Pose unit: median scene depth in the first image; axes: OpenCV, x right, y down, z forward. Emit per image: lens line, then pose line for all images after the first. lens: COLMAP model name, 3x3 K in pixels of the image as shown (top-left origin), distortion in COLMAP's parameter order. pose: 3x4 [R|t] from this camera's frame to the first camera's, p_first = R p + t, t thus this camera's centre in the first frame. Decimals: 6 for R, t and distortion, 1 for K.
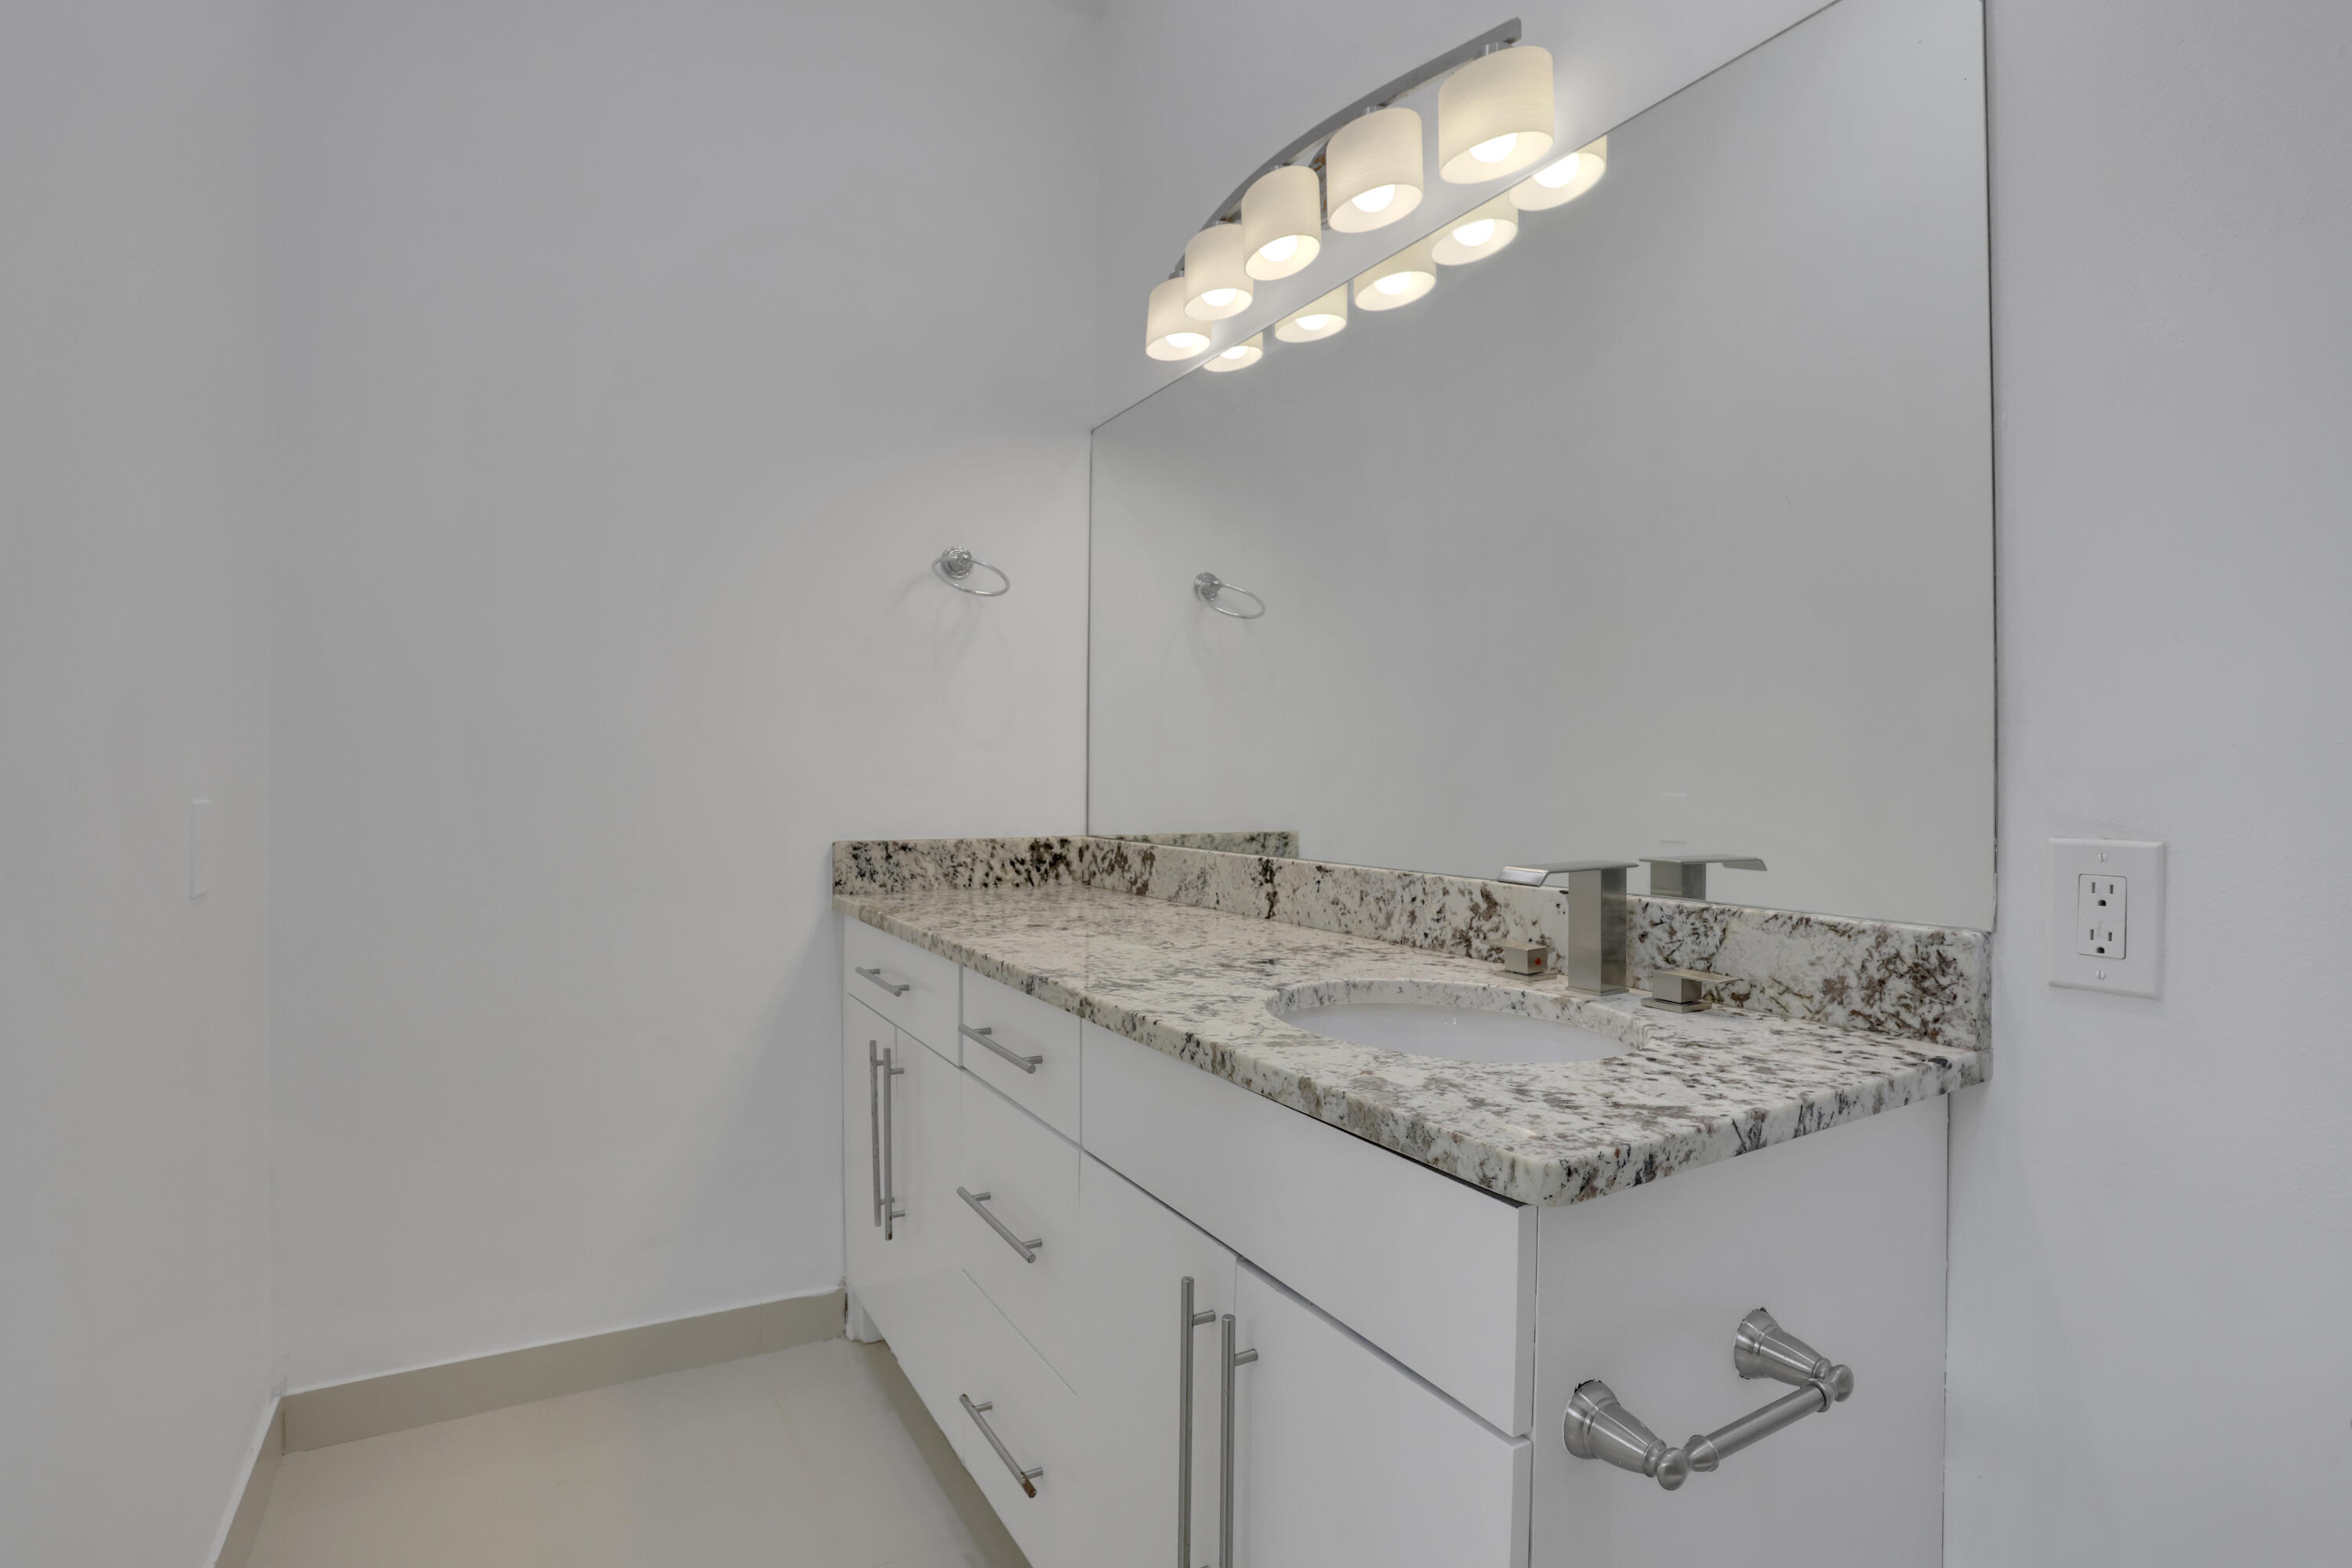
lens RADIAL K [[1178.9, 0, 1176.0], [0, 1178.9, 753.0], [0, 0, 1]] dist [-0.000051, 0.000800]
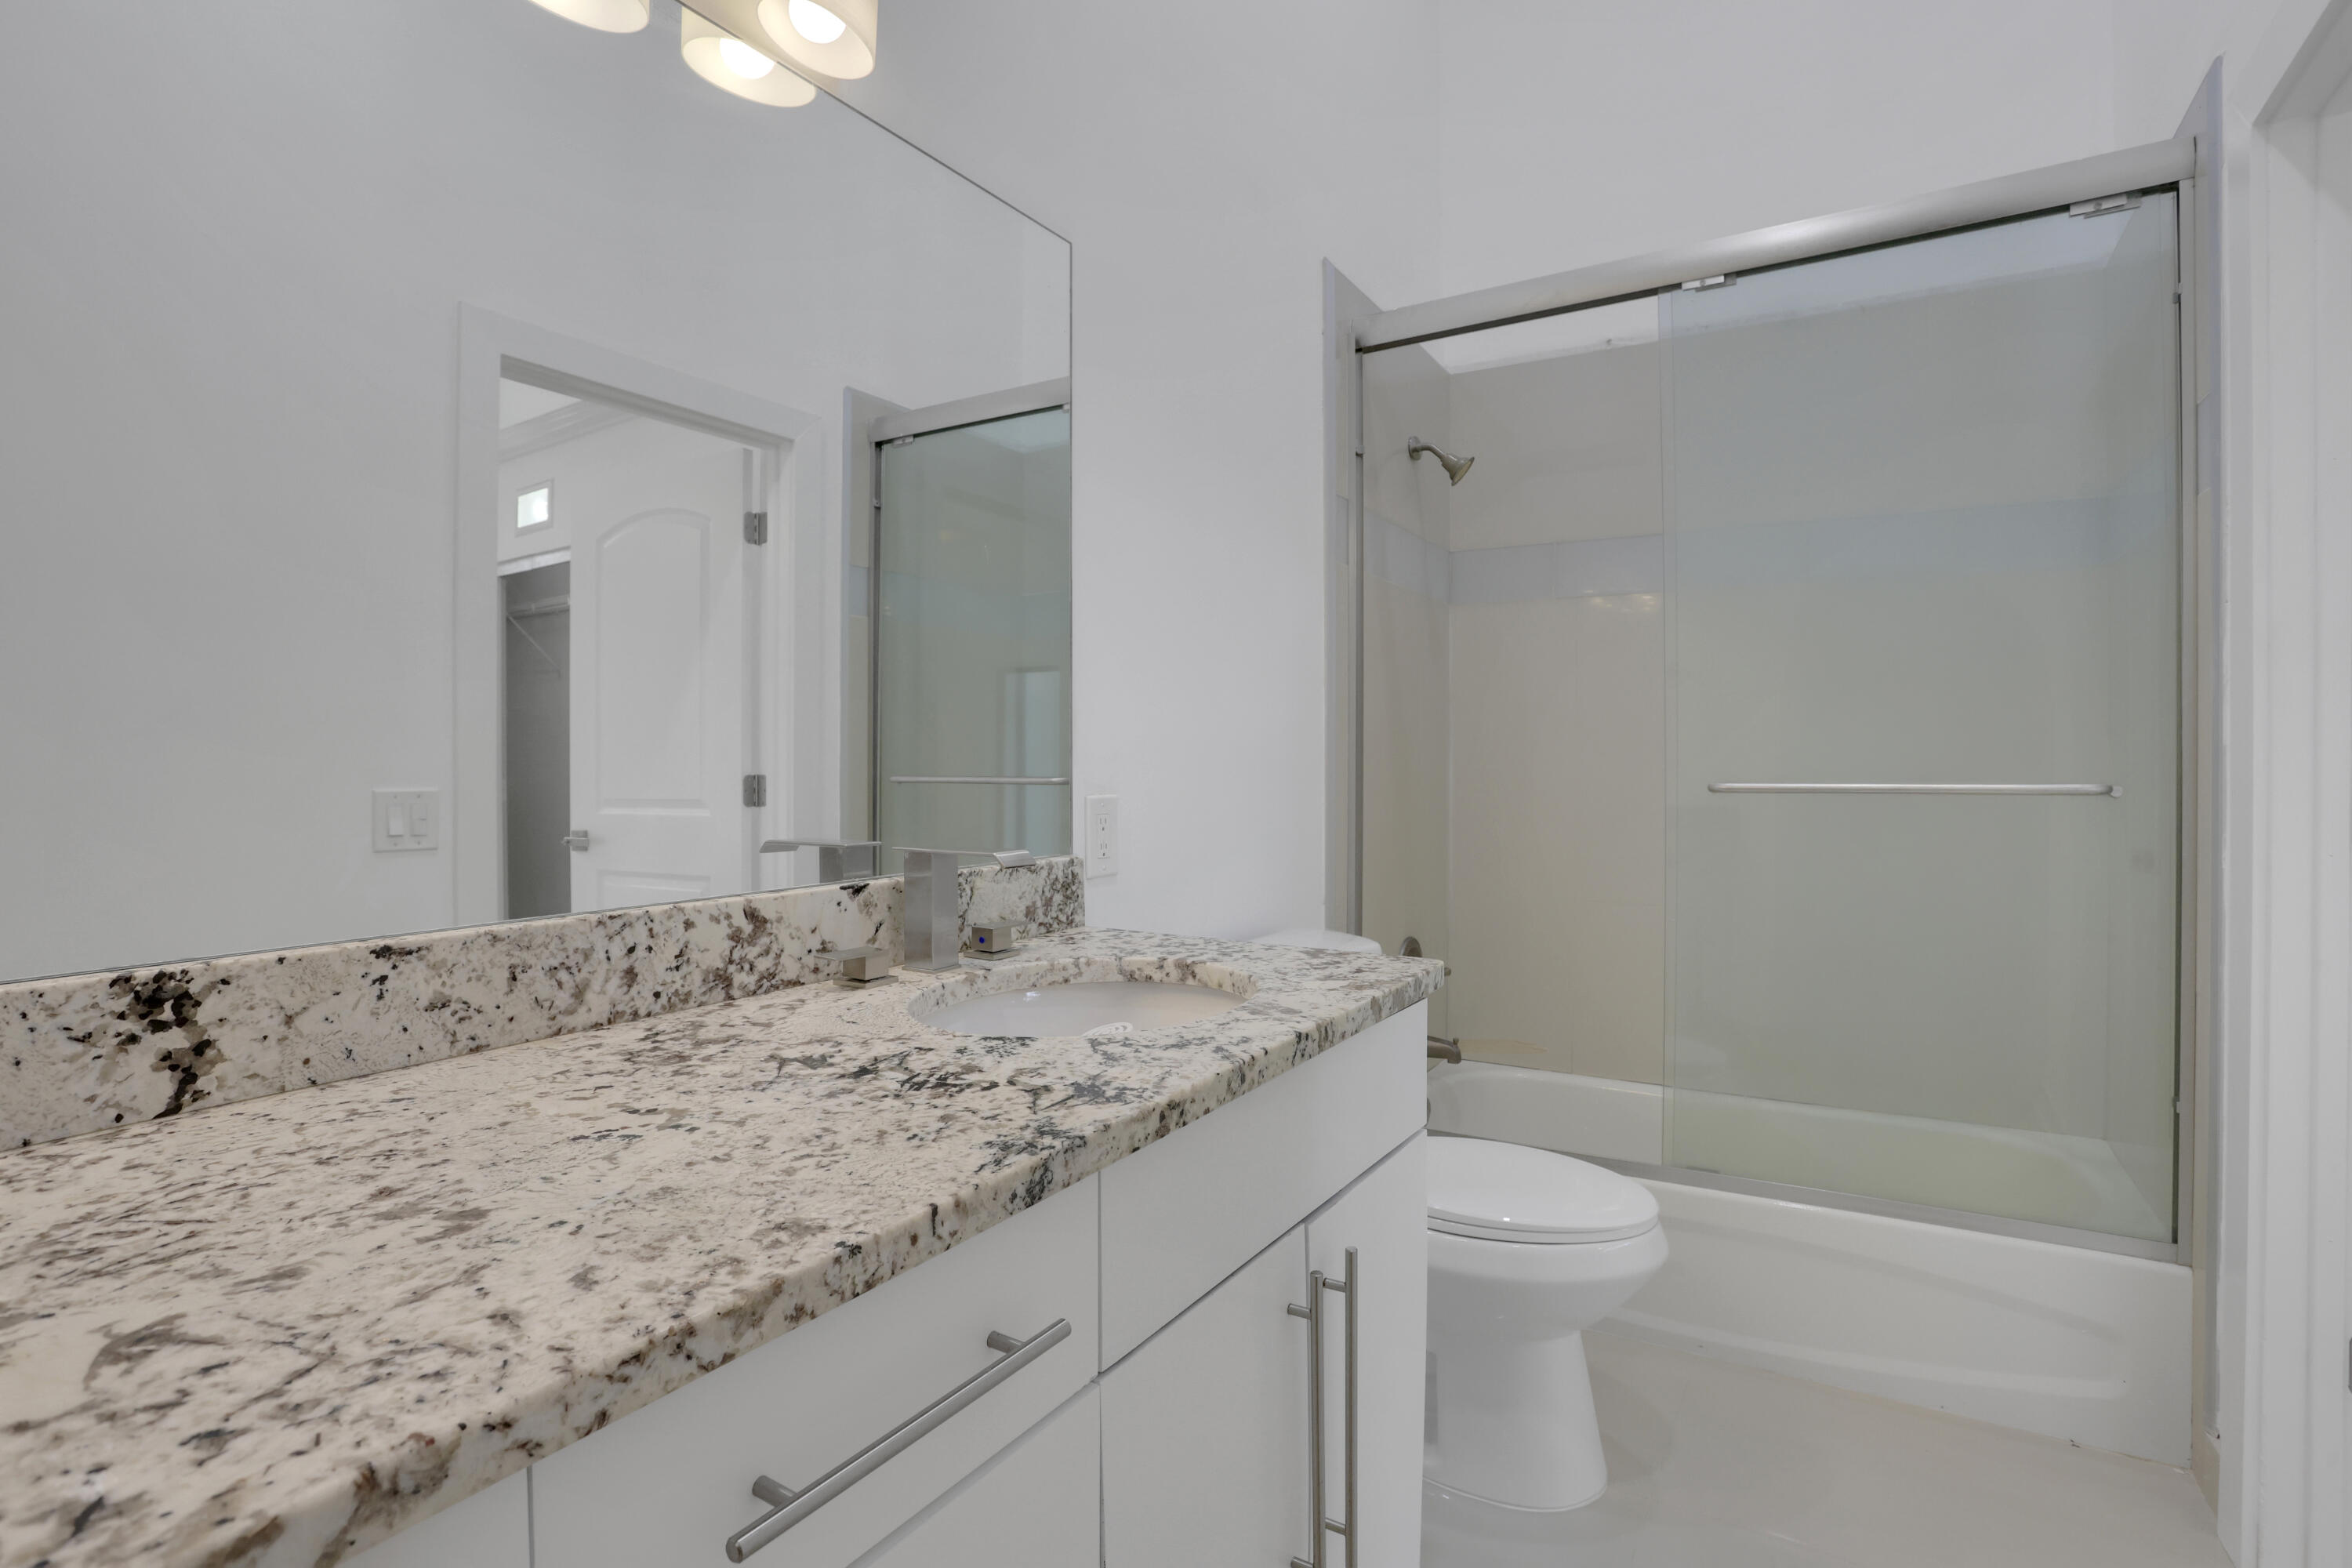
lens RADIAL K [[1178.9, 0, 1176.0], [0, 1178.9, 753.0], [0, 0, 1]] dist [-0.000051, 0.000800]
pose [[-0.475150, -0.001458, 0.879903, -0.562576], [-0.020208, 0.999753, -0.009256, 0.012543], [-0.879673, -0.022179, -0.475062, 1.099239]]
